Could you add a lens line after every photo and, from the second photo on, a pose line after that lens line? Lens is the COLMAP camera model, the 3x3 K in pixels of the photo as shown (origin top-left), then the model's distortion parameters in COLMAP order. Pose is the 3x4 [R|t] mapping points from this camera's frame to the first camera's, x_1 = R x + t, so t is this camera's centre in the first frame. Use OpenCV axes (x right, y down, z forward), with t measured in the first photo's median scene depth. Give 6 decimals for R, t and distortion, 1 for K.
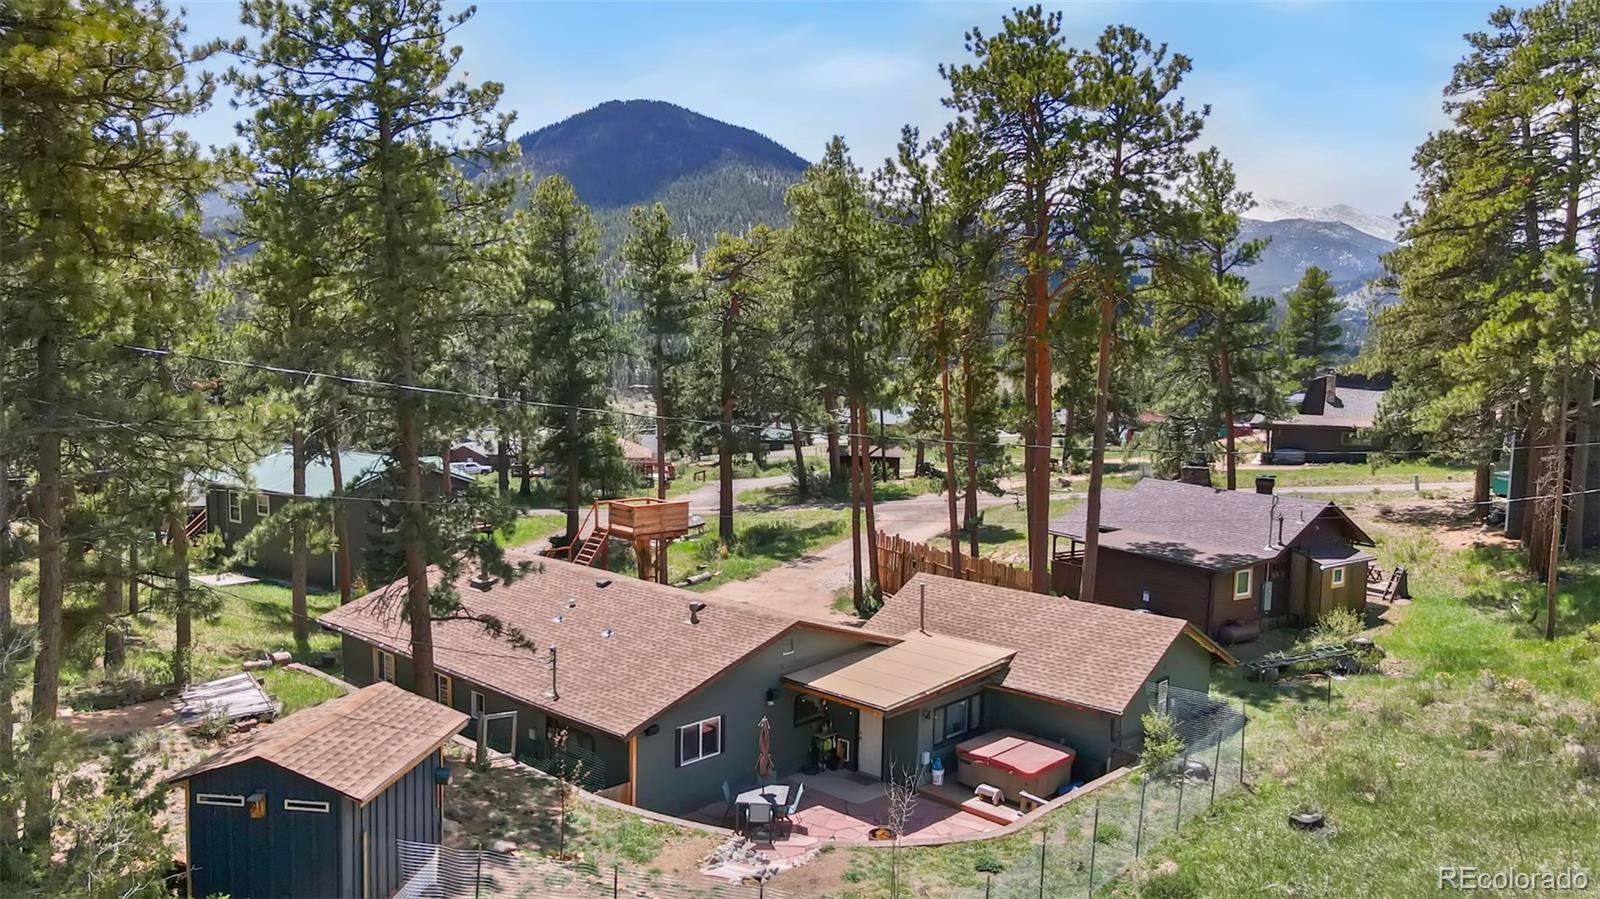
lens RADIAL K [[1180.2, 0, 800.0], [0, 1180.2, 449.5], [0, 0, 1]] dist [-0.001395, 0.002432]
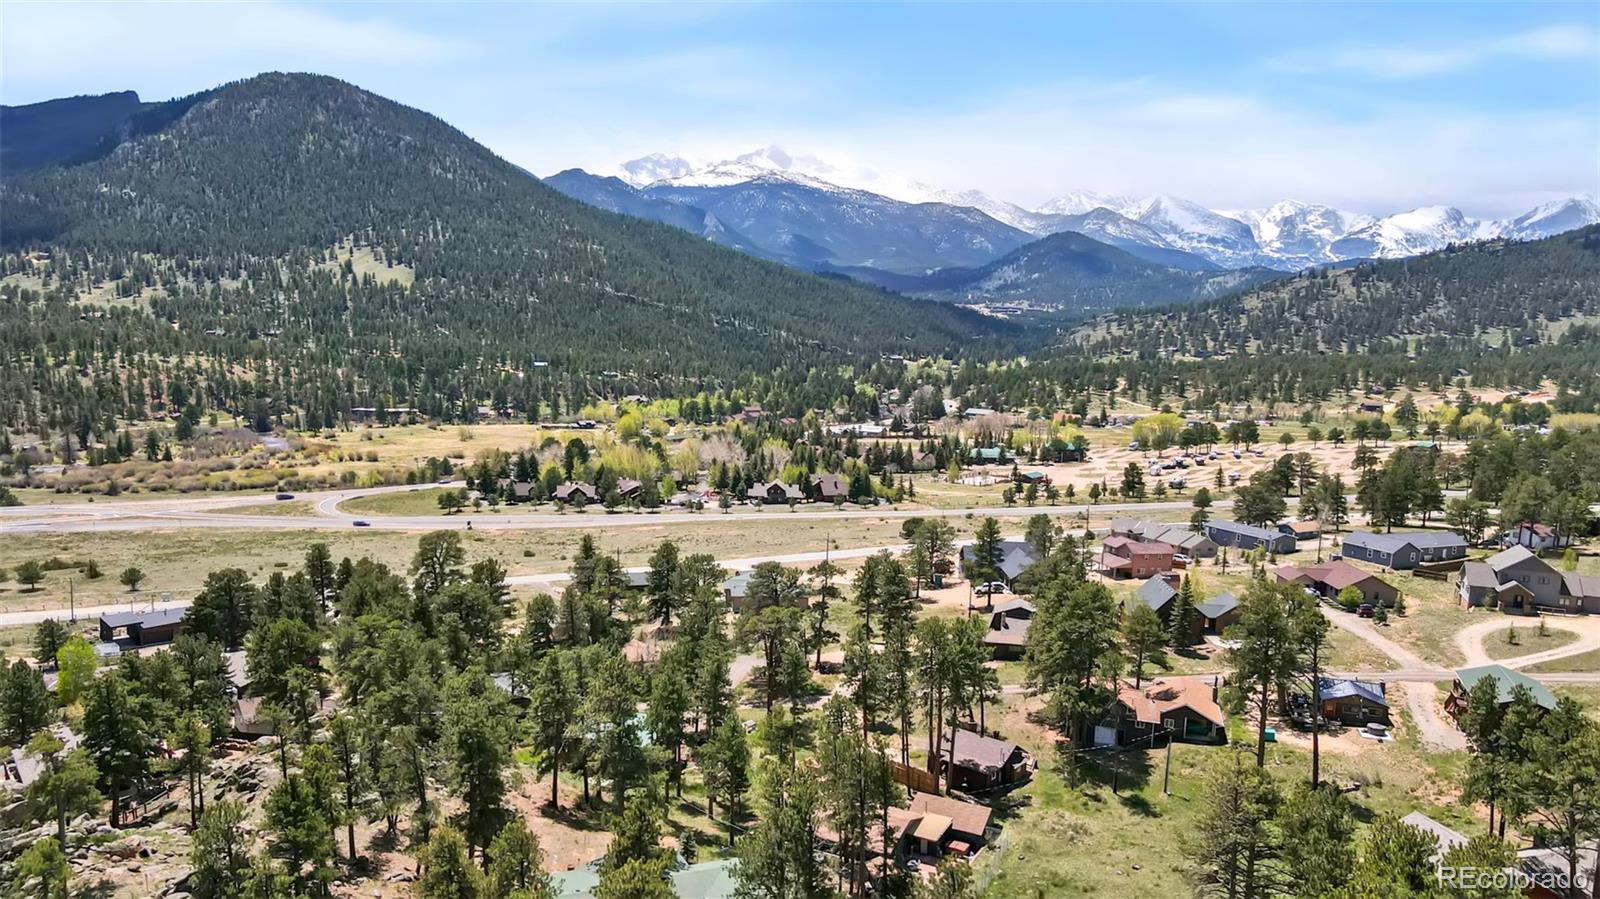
lens RADIAL K [[1180.2, 0, 800.0], [0, 1180.2, 449.5], [0, 0, 1]] dist [-0.001395, 0.002432]
pose [[0.960080, -0.015379, 0.279303, -1.581988], [0.006821, 0.999478, 0.031587, -1.354928], [-0.279643, -0.028421, 0.959683, -3.002542]]
